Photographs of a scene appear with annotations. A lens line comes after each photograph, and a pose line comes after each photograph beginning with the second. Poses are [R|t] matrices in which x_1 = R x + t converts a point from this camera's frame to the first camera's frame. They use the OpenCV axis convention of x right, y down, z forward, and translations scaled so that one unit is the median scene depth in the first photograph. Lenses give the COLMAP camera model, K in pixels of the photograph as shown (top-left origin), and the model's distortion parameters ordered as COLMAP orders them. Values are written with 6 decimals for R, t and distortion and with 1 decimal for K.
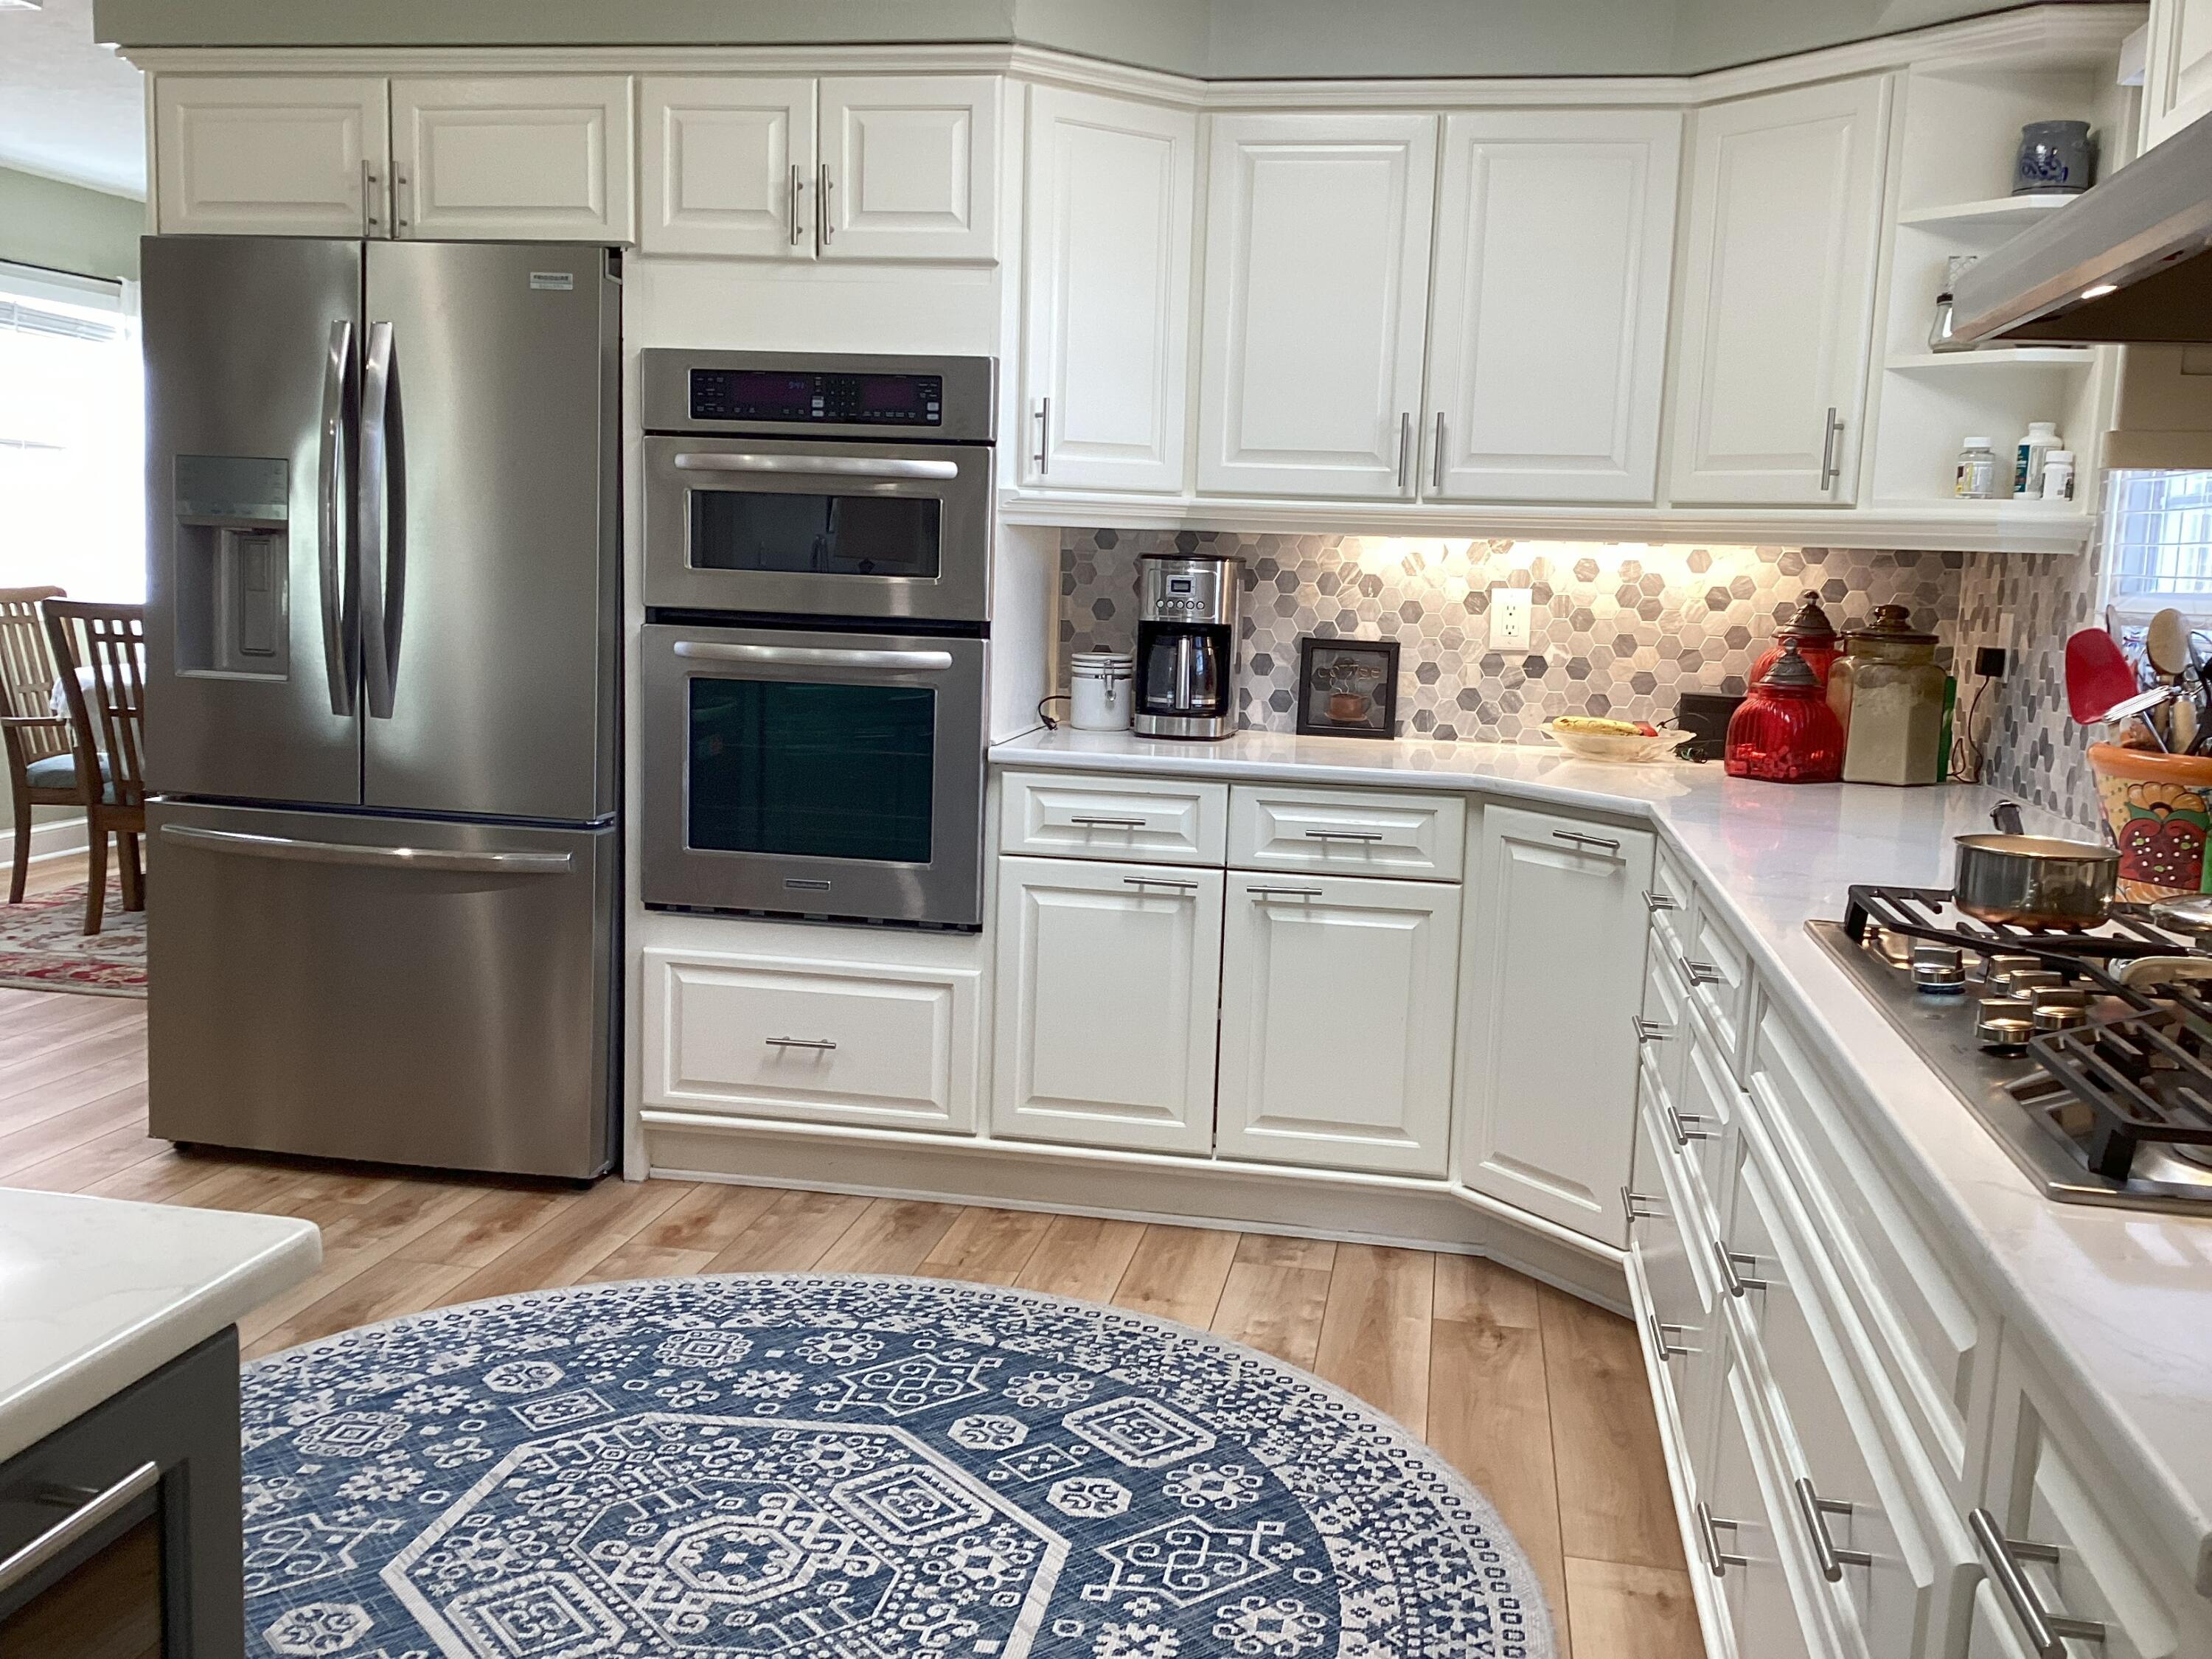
lens RADIAL K [[1997.0, 0, 1087.6], [0, 1997.0, 835.9], [0, 0, 1]] dist [0.095623, -0.167340]
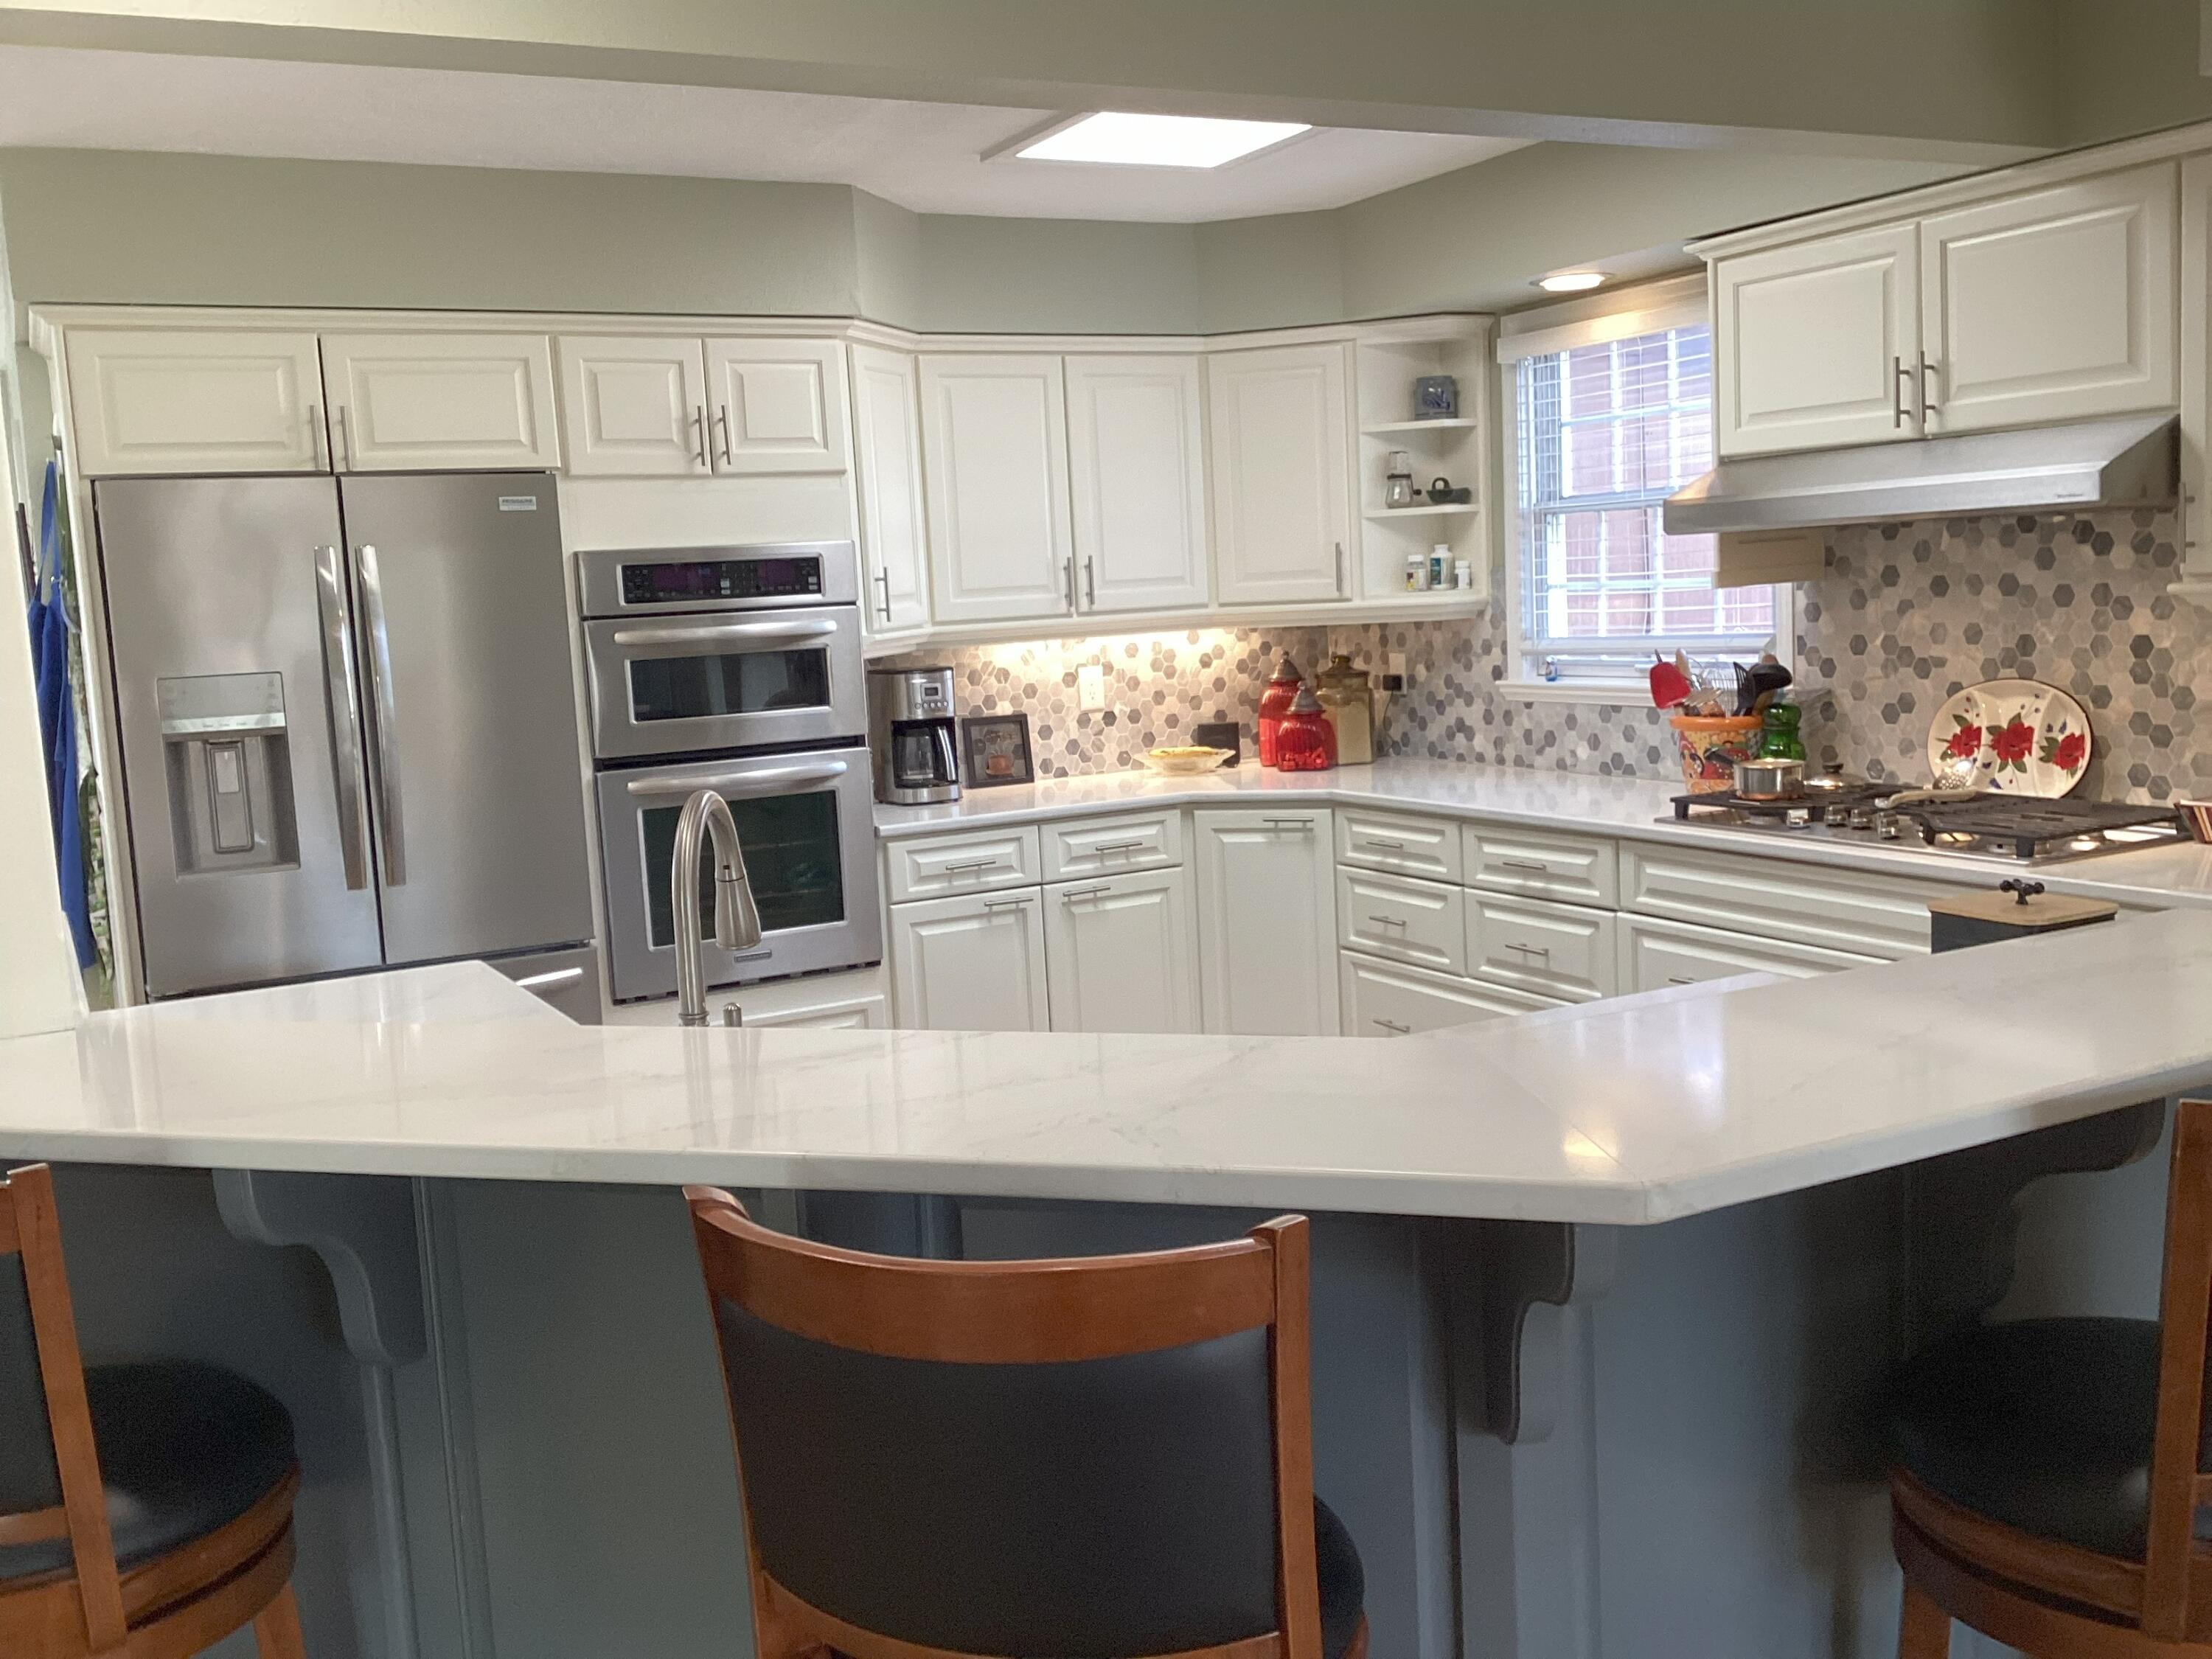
lens RADIAL K [[1997.0, 0, 1116.6], [0, 1997.0, 810.7], [0, 0, 1]] dist [0.095623, -0.167340]
pose [[0.777315, -0.150620, 0.610815, -0.735904], [0.167700, 0.985394, 0.029575, -0.067062], [-0.606348, 0.079445, 0.791221, -0.157354]]
